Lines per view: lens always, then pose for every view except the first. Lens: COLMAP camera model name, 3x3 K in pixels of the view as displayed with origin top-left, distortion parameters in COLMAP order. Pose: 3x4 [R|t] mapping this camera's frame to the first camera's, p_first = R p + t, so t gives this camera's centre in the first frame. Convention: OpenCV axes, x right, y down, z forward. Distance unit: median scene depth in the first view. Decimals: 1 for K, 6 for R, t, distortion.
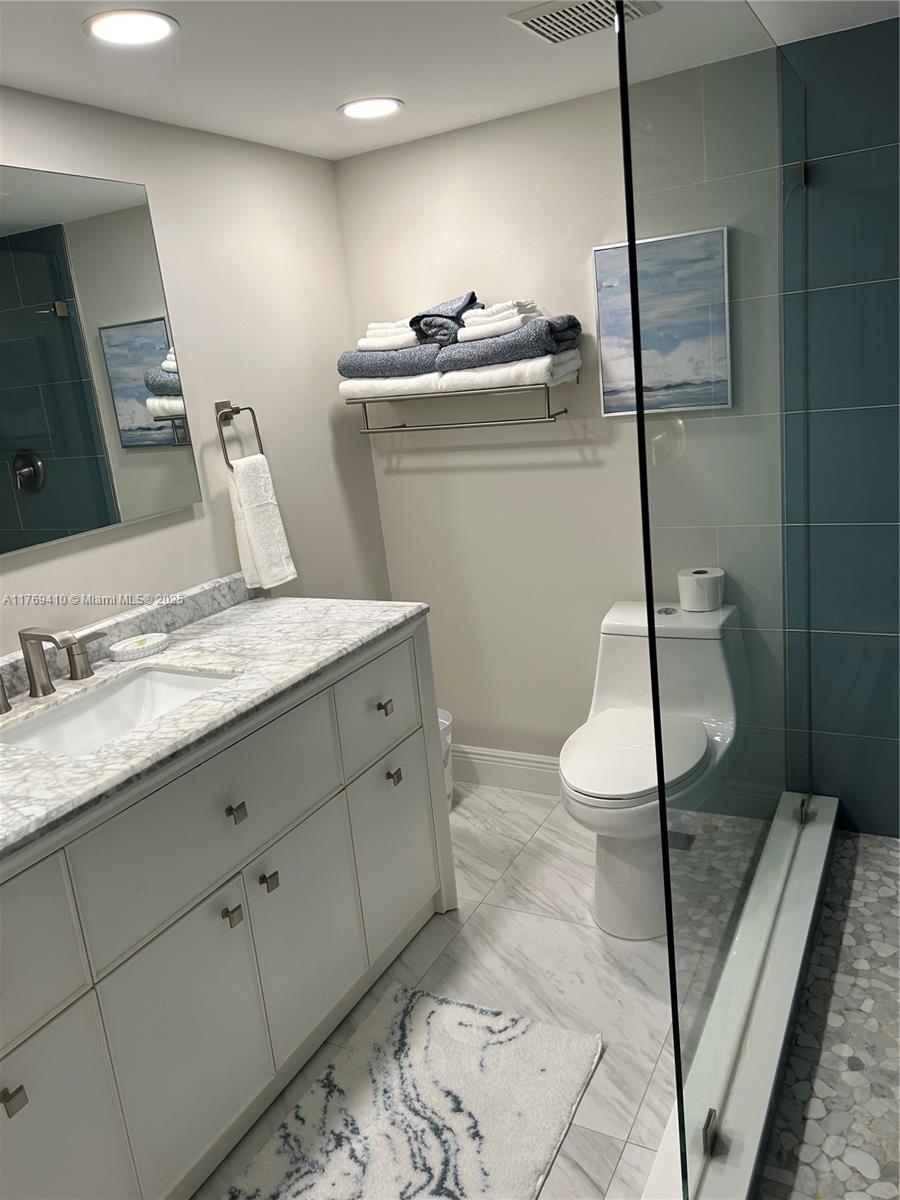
lens RADIAL K [[912.7, 0, 433.9], [0, 912.7, 599.2], [0, 0, 1]] dist [0.019859, -0.004993]
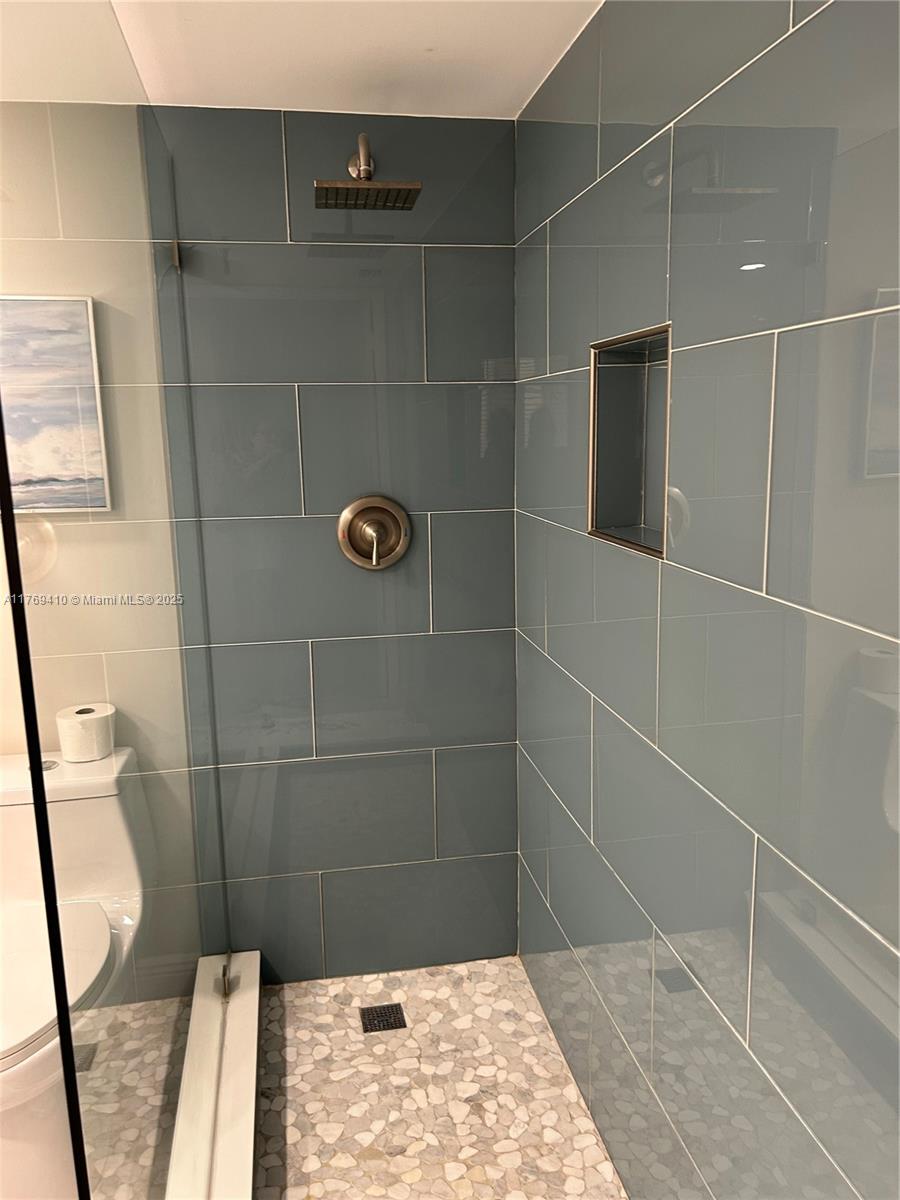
lens RADIAL K [[912.7, 0, 433.9], [0, 912.7, 599.2], [0, 0, 1]] dist [0.019859, -0.004993]
pose [[0.779554, -0.030118, 0.625611, 0.031037], [0.089408, 0.993965, -0.063557, -0.050793], [-0.619921, 0.105481, 0.777542, 0.180373]]
